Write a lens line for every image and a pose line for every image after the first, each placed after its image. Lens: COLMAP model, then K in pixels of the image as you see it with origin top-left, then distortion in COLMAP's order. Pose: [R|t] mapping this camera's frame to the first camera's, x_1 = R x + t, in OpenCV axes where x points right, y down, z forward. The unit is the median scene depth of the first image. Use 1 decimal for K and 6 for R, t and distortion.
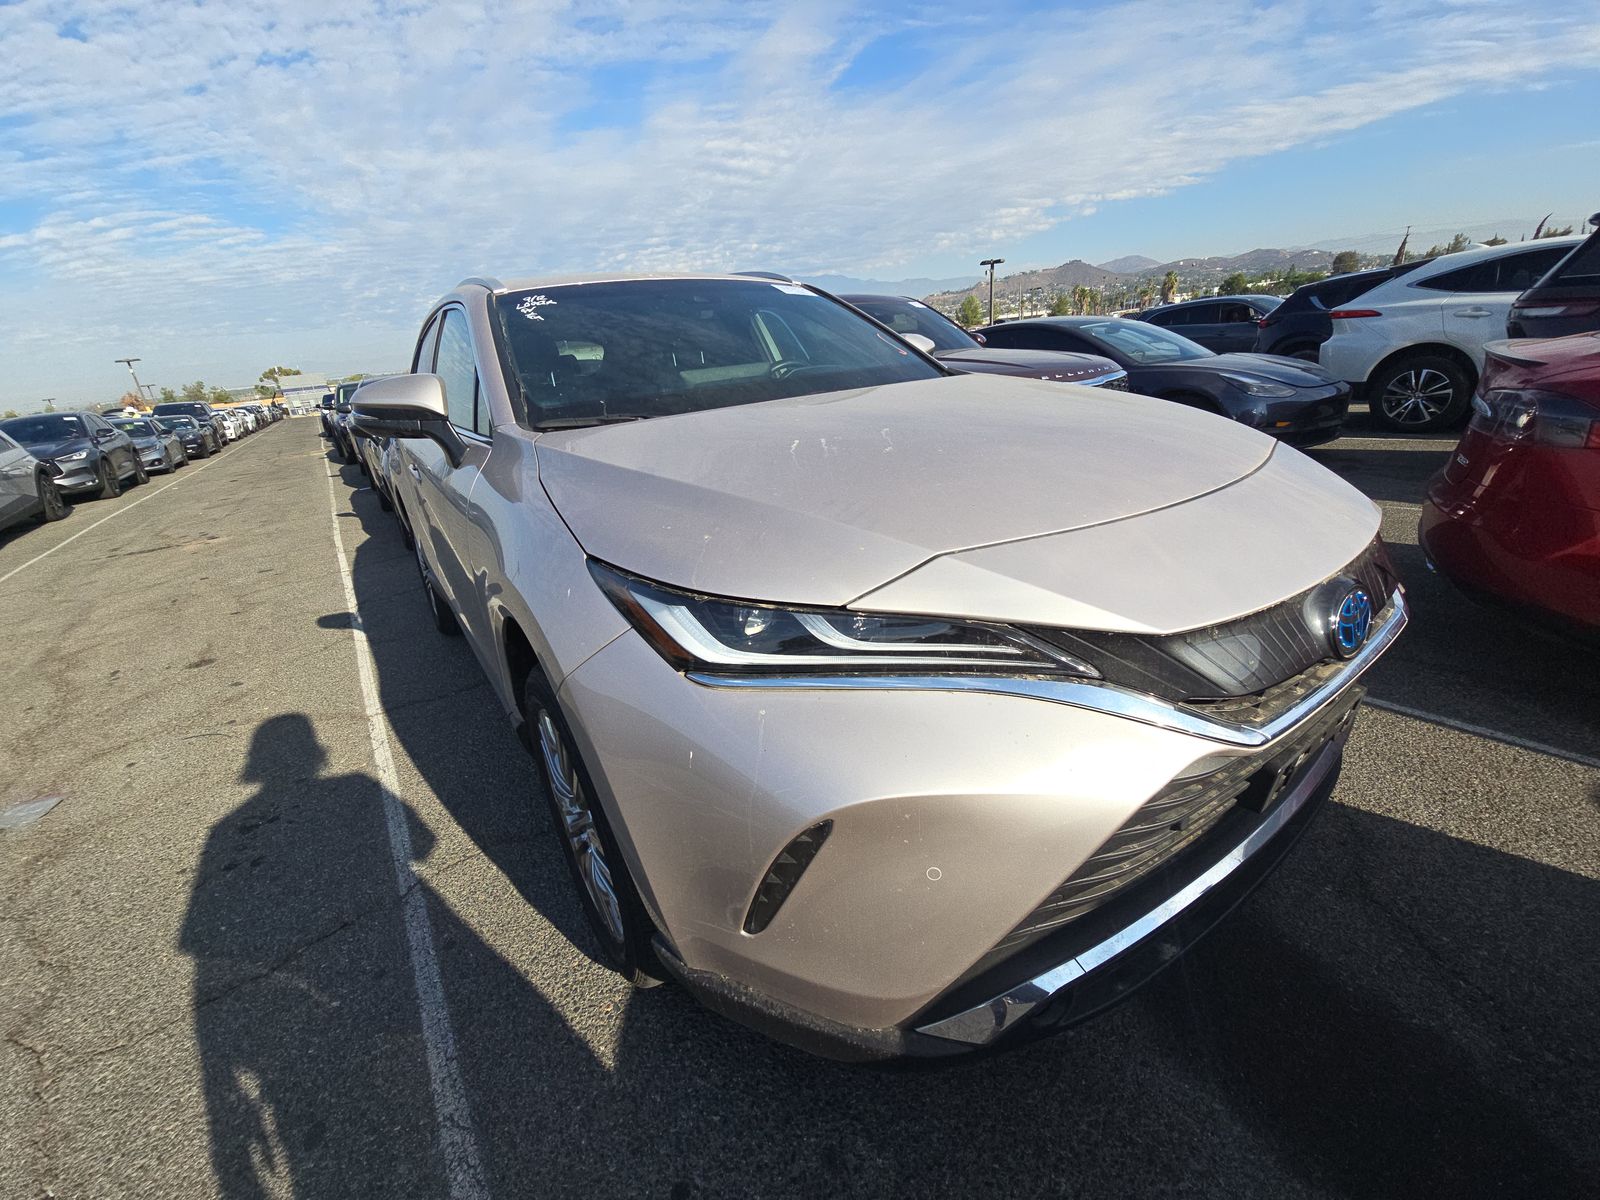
lens RADIAL K [[632.2, 0, 800.0], [0, 632.2, 600.0], [0, 0, 1]] dist [0.021843, -0.014508]
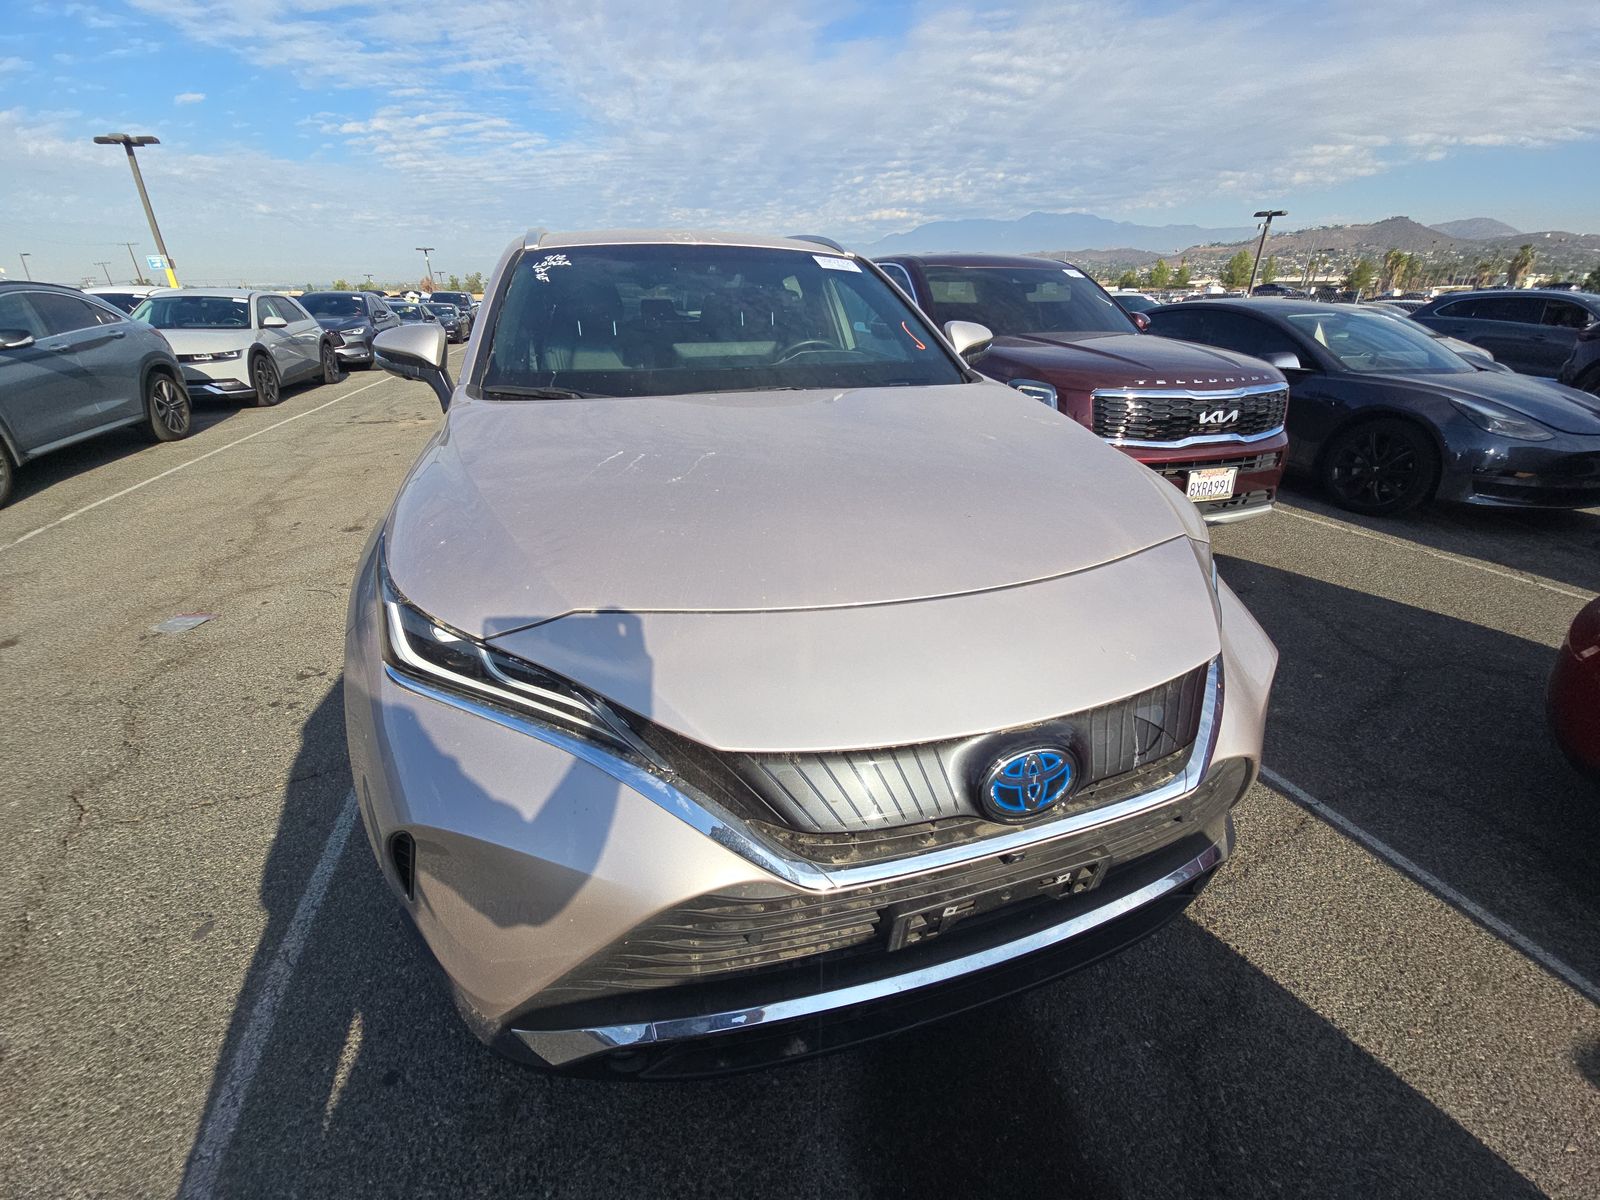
lens RADIAL K [[629.4, 0, 778.2], [0, 629.4, 599.4], [0, 0, 1]] dist [0.021081, -0.015365]
pose [[0.950783, 0.207775, -0.229873, 0.297637], [-0.188772, 0.976706, 0.102033, -0.099929], [0.245719, -0.053617, 0.967857, 0.044035]]
